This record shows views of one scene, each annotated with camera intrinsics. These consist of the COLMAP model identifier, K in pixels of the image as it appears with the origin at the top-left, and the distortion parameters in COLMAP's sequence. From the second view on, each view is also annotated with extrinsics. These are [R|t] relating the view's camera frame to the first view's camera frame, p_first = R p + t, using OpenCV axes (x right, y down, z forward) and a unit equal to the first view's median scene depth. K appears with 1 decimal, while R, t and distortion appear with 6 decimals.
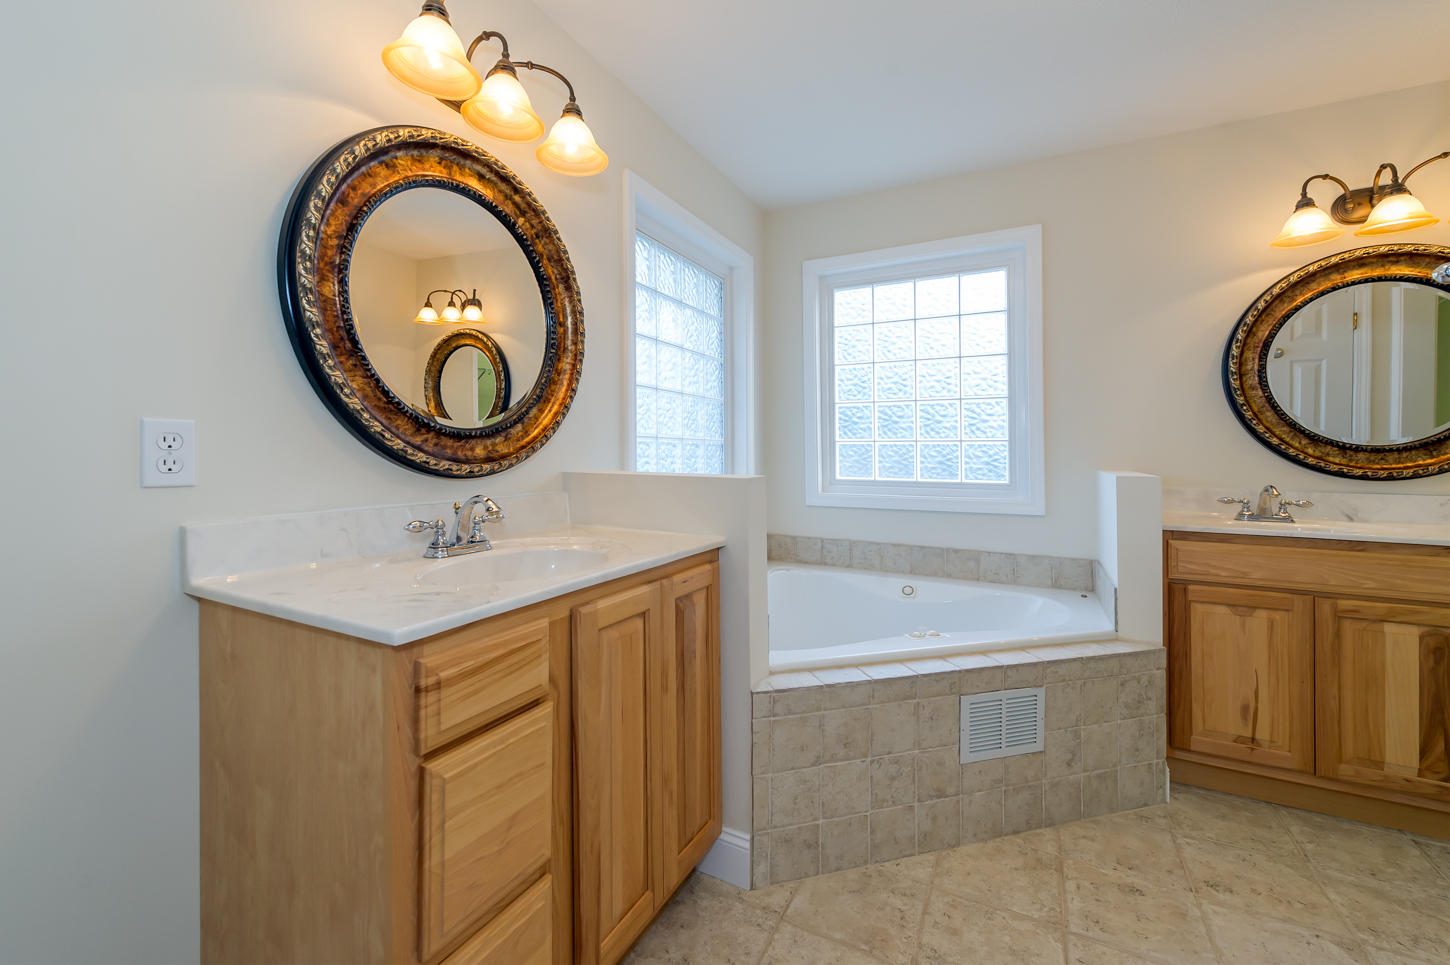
lens RADIAL K [[585.3, 0, 717.6], [0, 585.3, 451.0], [0, 0, 1]] dist [0.001058, -0.000373]
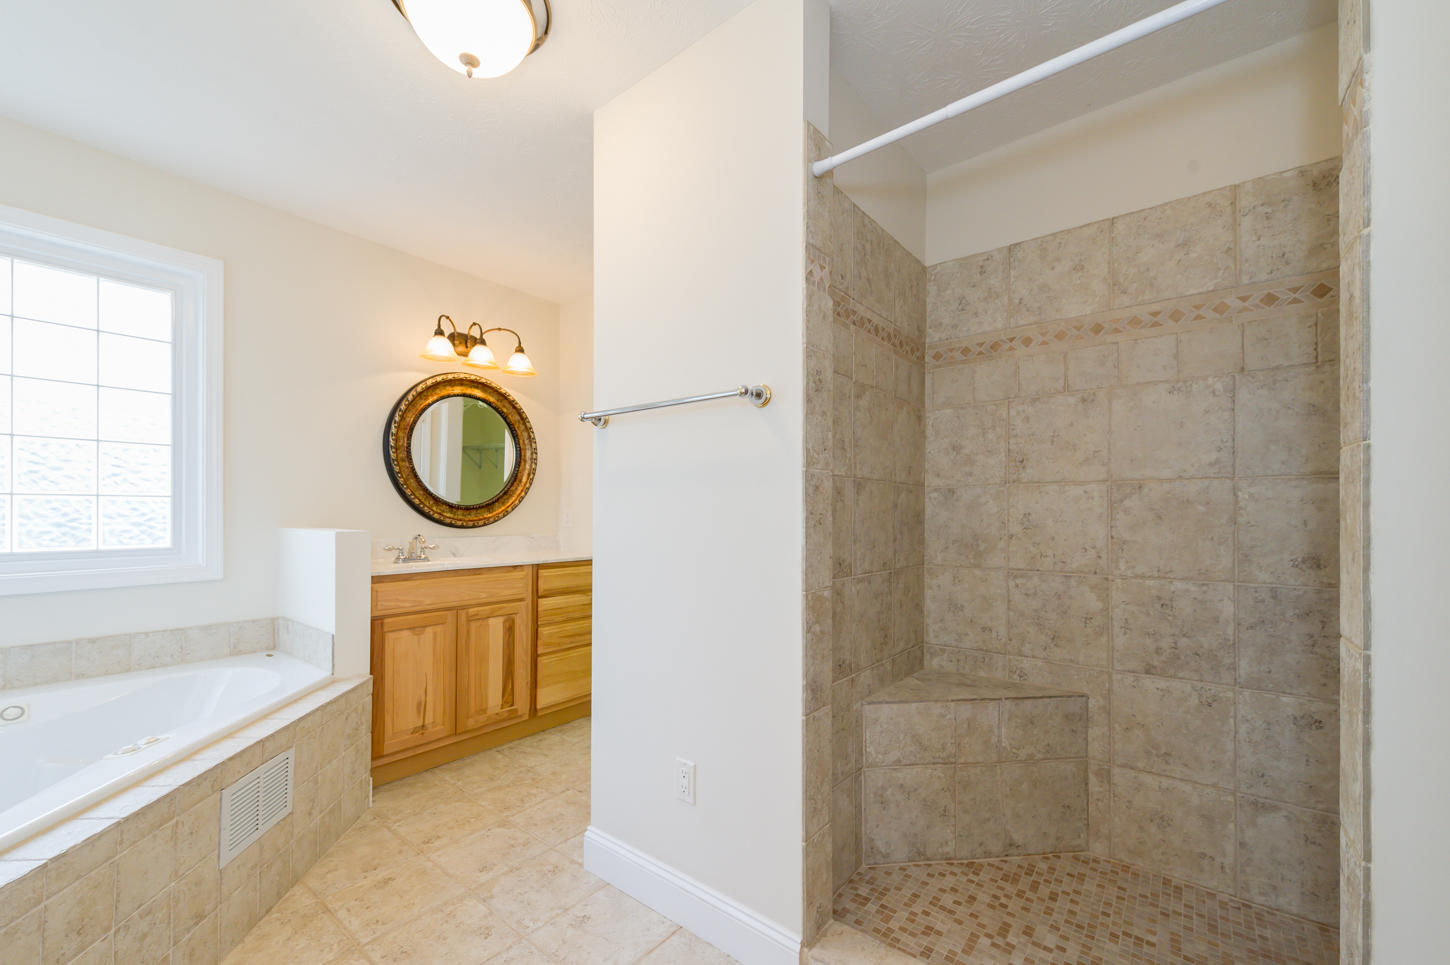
lens RADIAL K [[589.8, 0, 694.6], [0, 589.8, 504.6], [0, 0, 1]] dist [-0.000685, -0.000250]
pose [[0.212951, 0.006867, 0.977039, -0.259786], [-0.001486, 0.999976, -0.006704, -0.001990], [-0.977062, -0.000025, 0.212956, 0.111646]]
